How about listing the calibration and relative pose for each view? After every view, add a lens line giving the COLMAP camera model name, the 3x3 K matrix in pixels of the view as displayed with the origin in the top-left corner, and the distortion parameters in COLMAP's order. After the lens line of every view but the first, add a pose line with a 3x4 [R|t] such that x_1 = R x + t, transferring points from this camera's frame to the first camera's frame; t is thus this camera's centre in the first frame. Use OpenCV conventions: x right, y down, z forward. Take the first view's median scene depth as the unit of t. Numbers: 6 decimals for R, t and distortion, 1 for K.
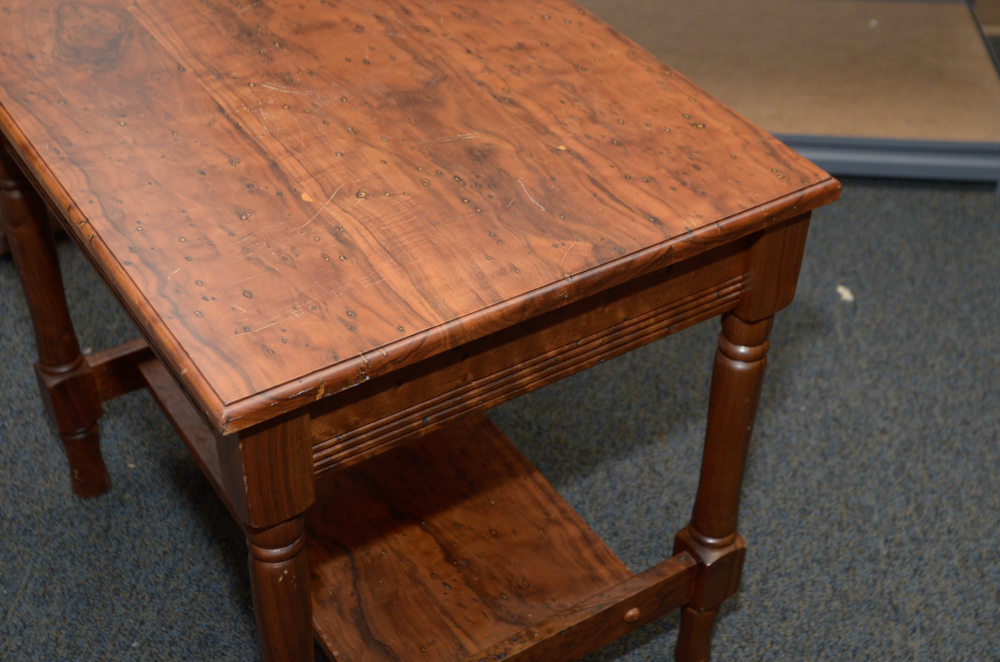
lens RADIAL K [[1435.8, 0, 502.0], [0, 1435.8, 333.8], [0, 0, 1]] dist [0.006856, 0.000000]
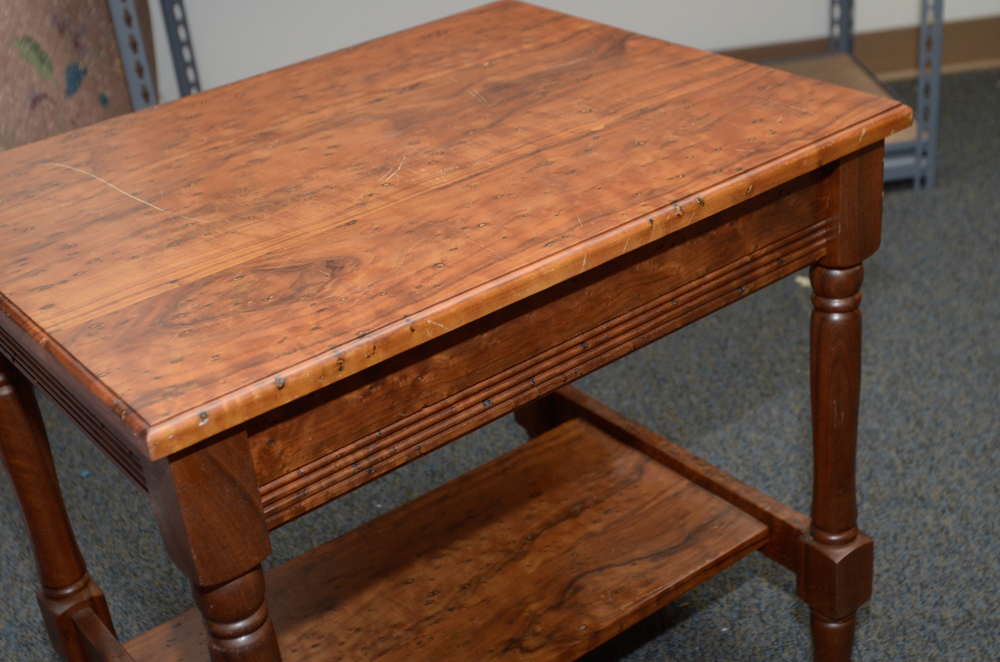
lens RADIAL K [[1435.8, 0, 496.6], [0, 1435.8, 329.9], [0, 0, 1]] dist [0.006856, 0.000000]
pose [[-0.070826, -0.489086, 0.869355, -1.126480], [0.701767, 0.594941, 0.391878, -0.475143], [-0.708877, 0.637840, 0.301087, 0.835555]]
